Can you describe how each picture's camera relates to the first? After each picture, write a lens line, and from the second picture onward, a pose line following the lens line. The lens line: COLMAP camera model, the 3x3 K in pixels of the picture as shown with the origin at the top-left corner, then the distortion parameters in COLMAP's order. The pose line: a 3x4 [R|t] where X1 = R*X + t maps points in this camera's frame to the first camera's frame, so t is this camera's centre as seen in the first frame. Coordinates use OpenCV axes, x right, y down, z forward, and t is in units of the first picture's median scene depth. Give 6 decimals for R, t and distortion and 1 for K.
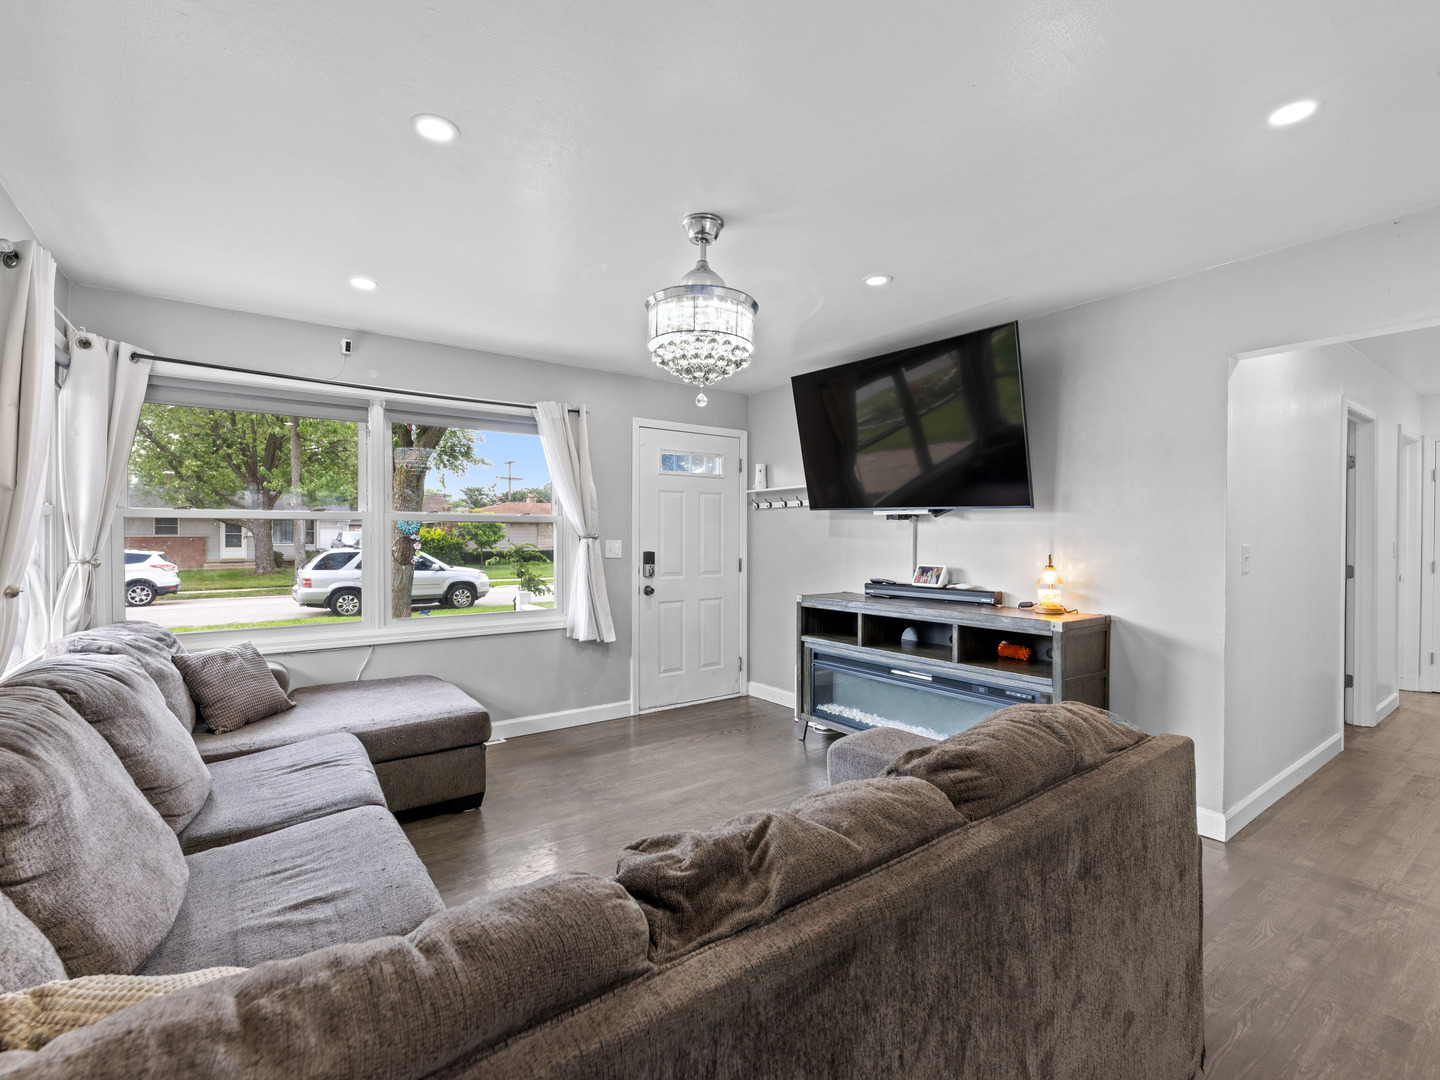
lens RADIAL K [[660.8, 0, 730.1], [0, 660.8, 542.2], [0, 0, 1]] dist [0.000547, -0.002019]
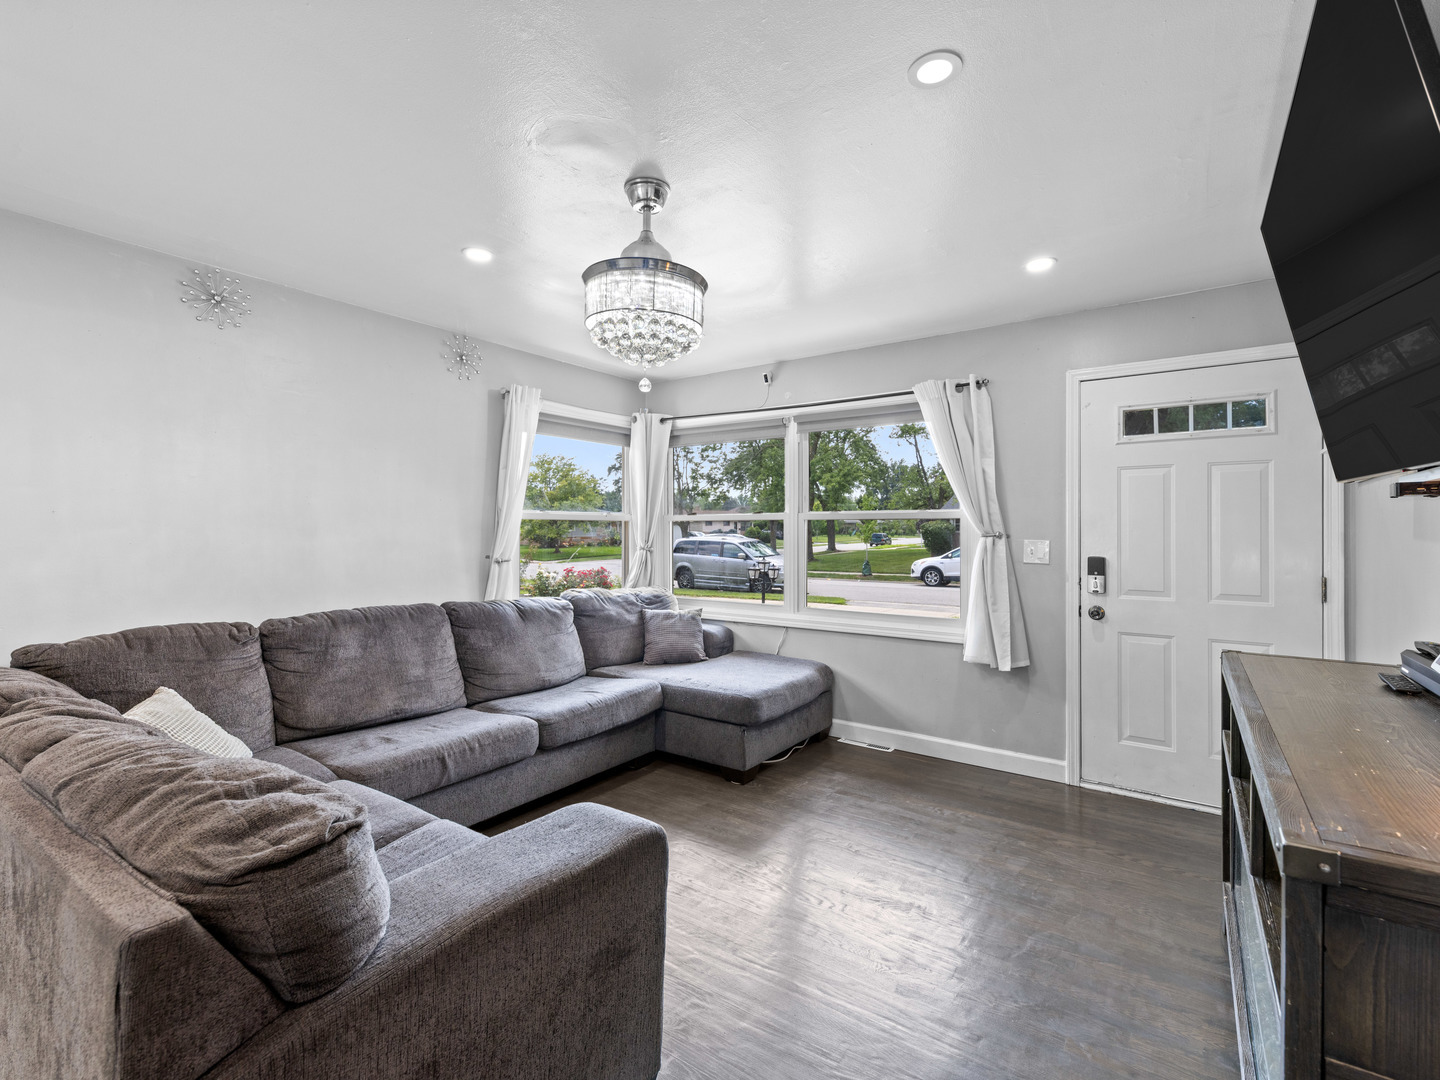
lens RADIAL K [[660.8, 0, 715.2], [0, 660.8, 526.3], [0, 0, 1]] dist [0.000547, -0.002019]
pose [[0.307154, -0.007842, -0.951627, 0.482273], [-0.012489, 0.999847, -0.012271, -0.005156], [0.951578, 0.015654, 0.307009, 0.468582]]
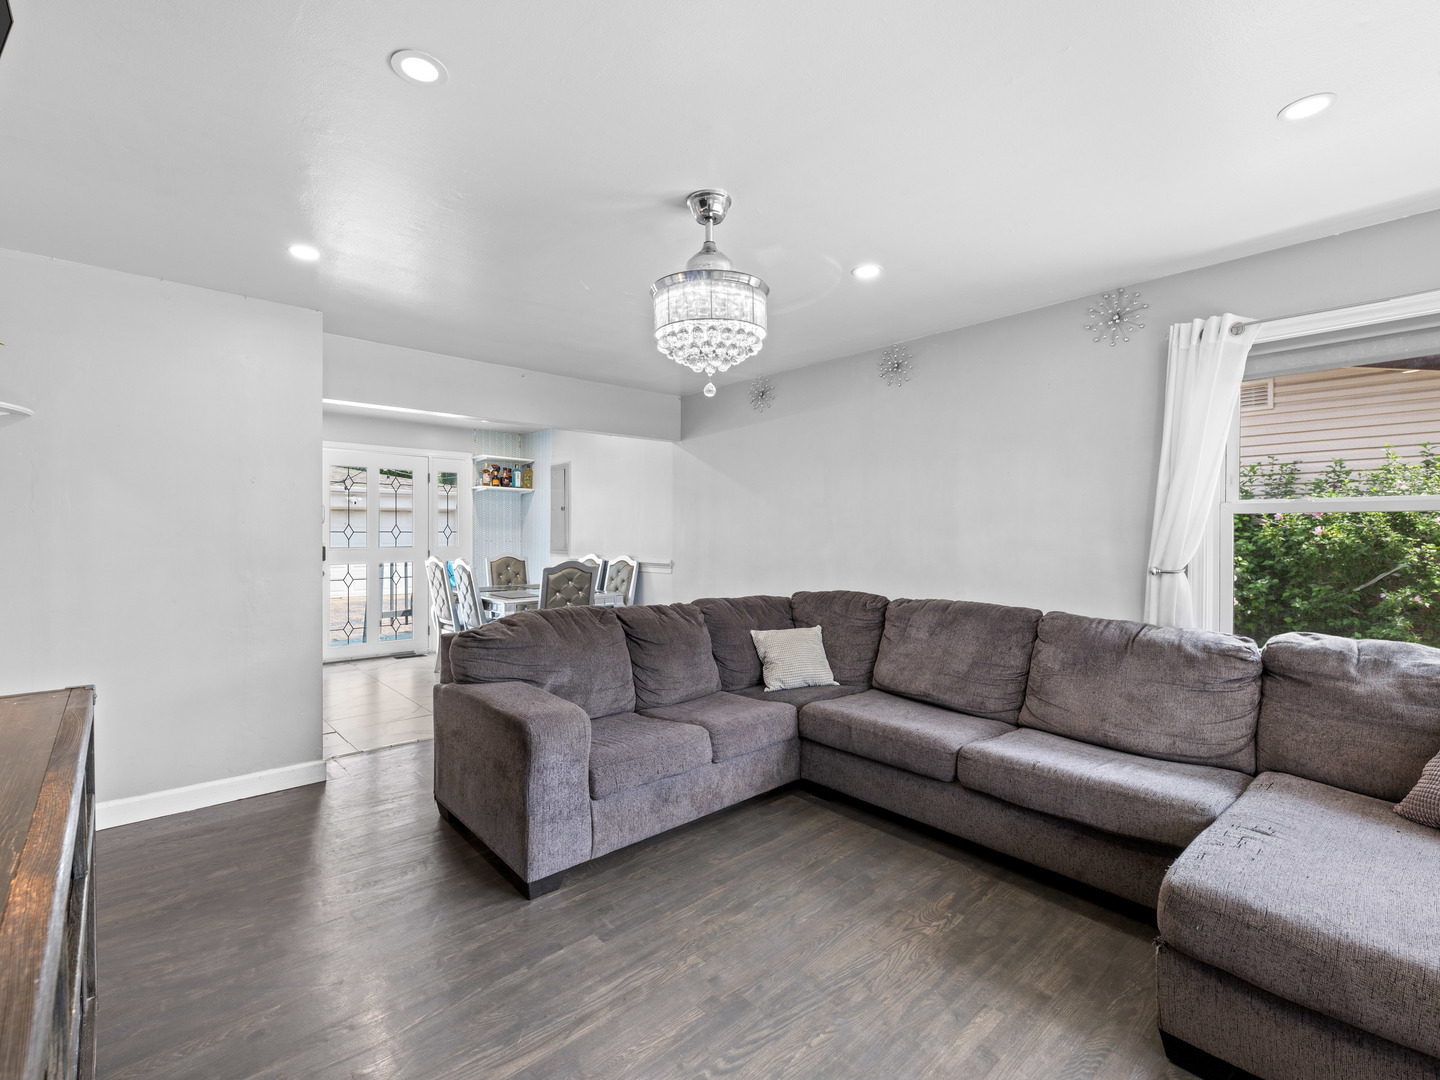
lens RADIAL K [[660.8, 0, 718.3], [0, 660.8, 539.0], [0, 0, 1]] dist [0.000547, -0.002019]
pose [[-0.996826, -0.002307, -0.079576, 0.030228], [-0.003856, 0.999806, 0.019312, -0.008917], [0.079516, 0.019557, -0.996642, 1.089938]]
